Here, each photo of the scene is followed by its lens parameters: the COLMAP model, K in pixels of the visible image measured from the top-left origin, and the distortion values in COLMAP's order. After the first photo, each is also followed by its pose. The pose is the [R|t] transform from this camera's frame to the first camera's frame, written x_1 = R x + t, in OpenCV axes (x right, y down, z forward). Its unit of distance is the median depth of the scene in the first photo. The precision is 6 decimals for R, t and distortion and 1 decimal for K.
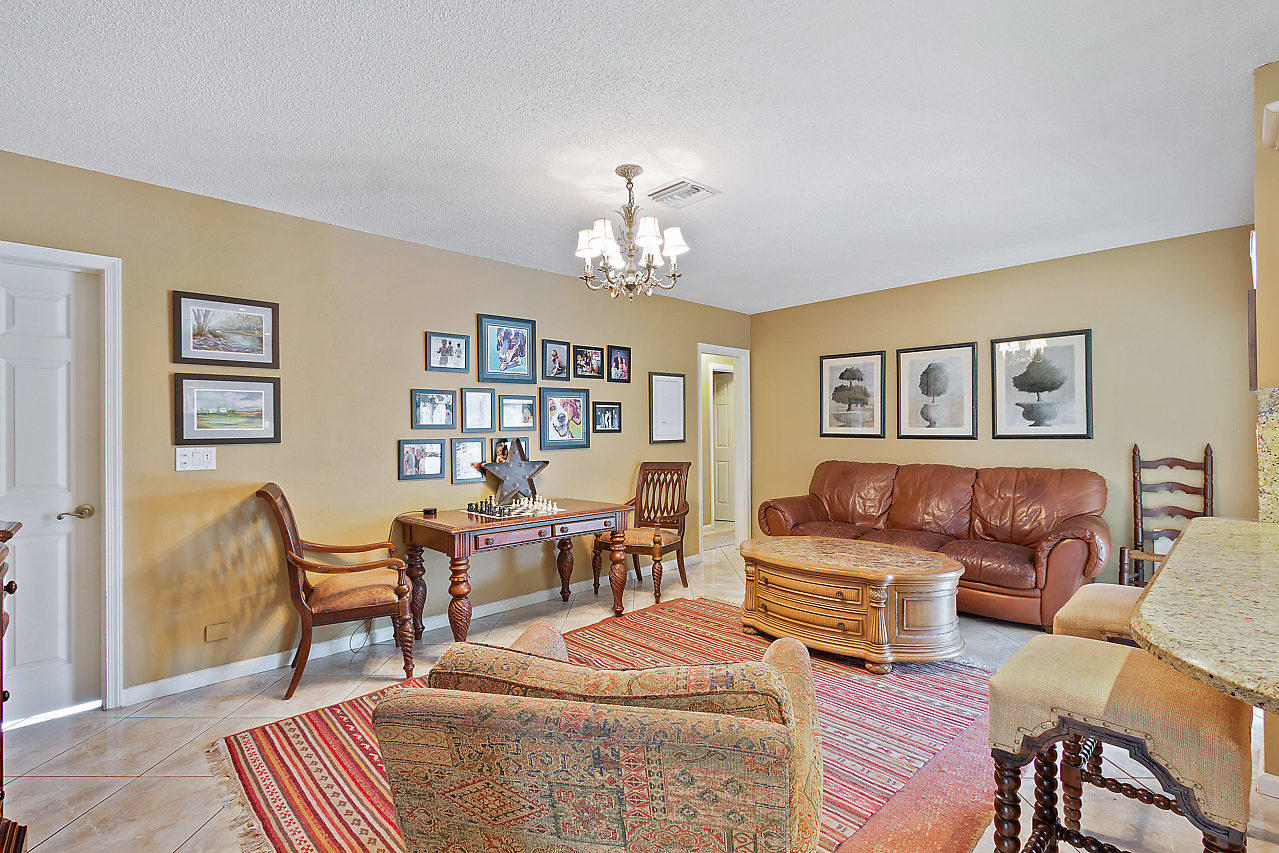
lens RADIAL K [[594.7, 0, 638.0], [0, 594.7, 430.9], [0, 0, 1]] dist [0.004087, 0.000226]
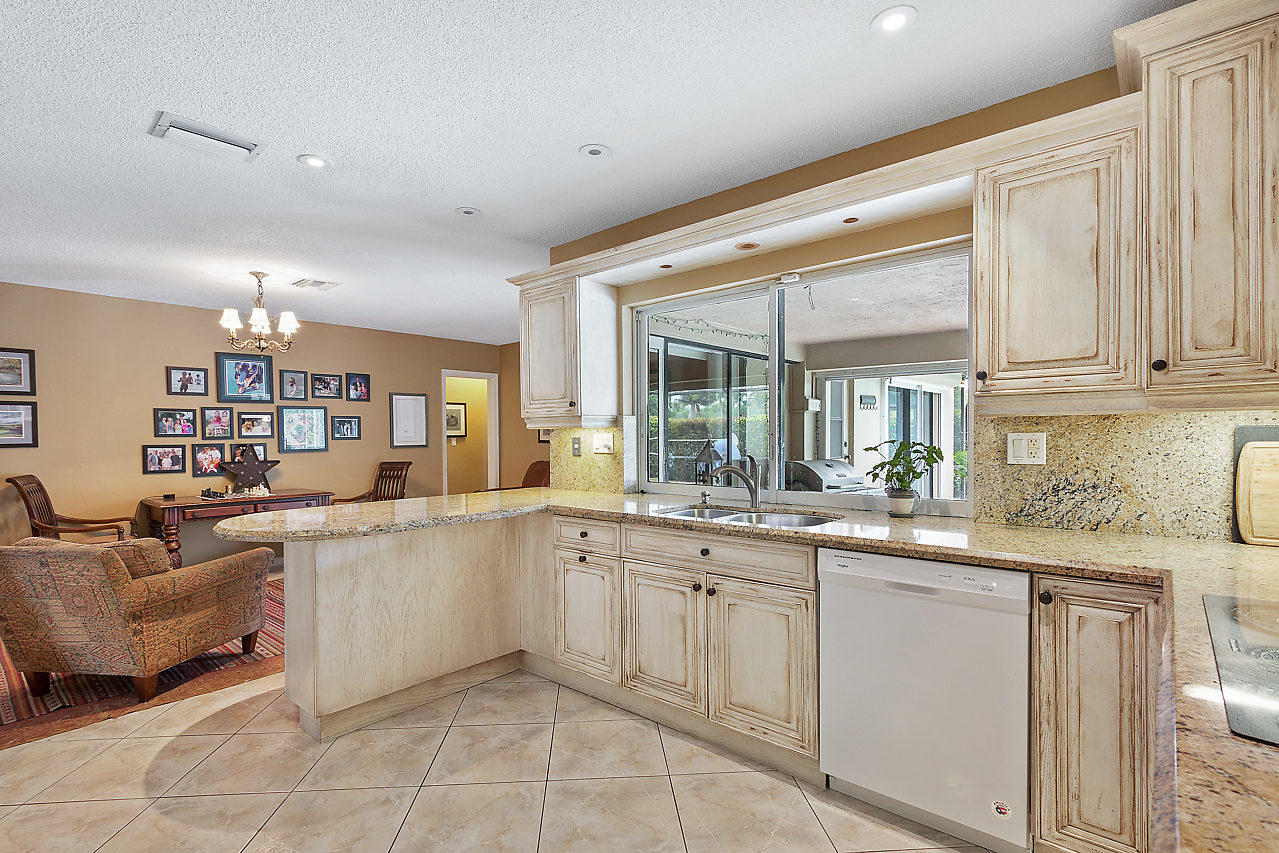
lens RADIAL K [[594.7, 0, 622.4], [0, 594.7, 447.5], [0, 0, 1]] dist [0.004087, 0.000226]
pose [[0.995952, -0.000086, 0.089886, 0.530570], [-0.001658, 0.999812, 0.019328, -0.007199], [-0.089871, -0.019399, 0.995764, -0.441451]]
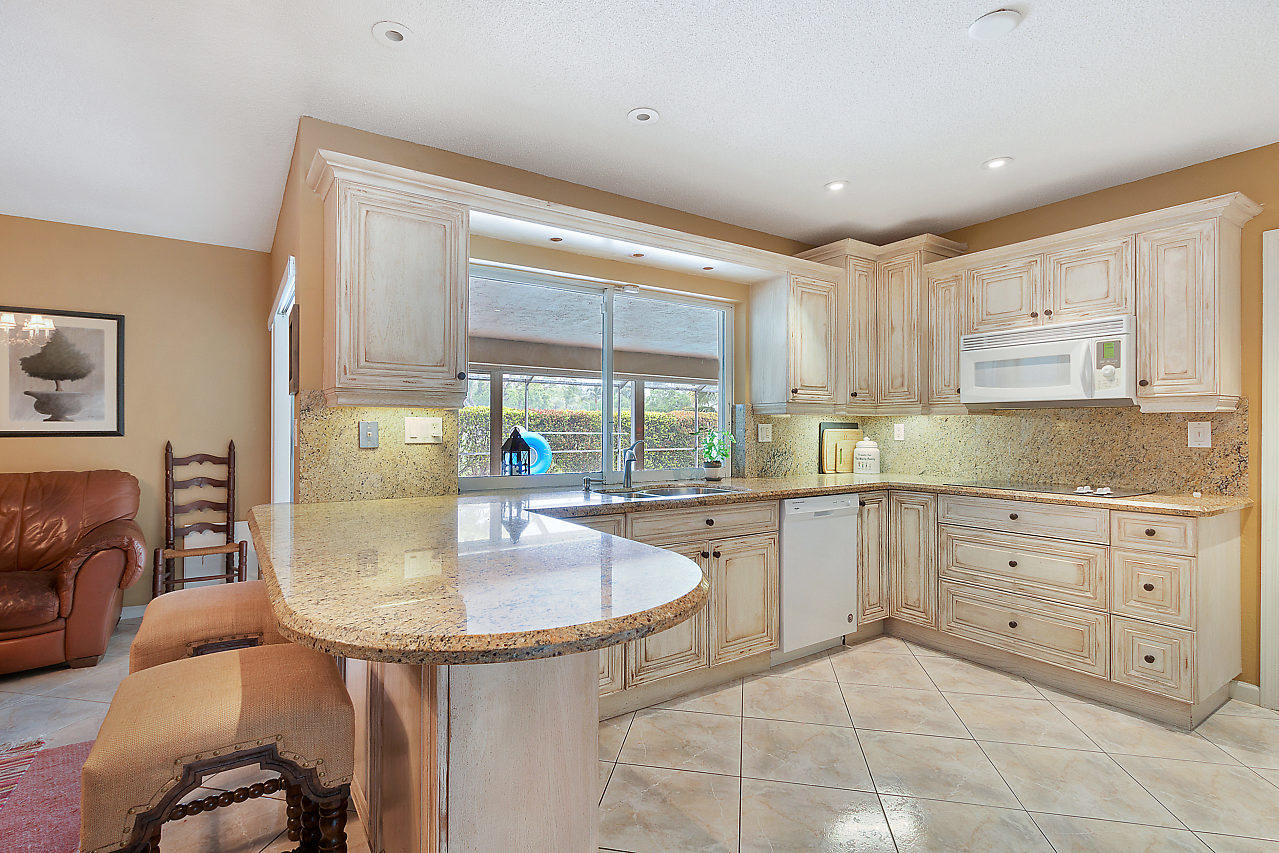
lens RADIAL K [[594.7, 0, 625.7], [0, 594.7, 430.0], [0, 0, 1]] dist [0.004087, 0.000226]
pose [[0.181795, 0.007997, 0.983304, 0.002515], [-0.005795, 0.999958, -0.007062, 0.006051], [-0.983319, -0.004414, 0.181833, 0.078458]]
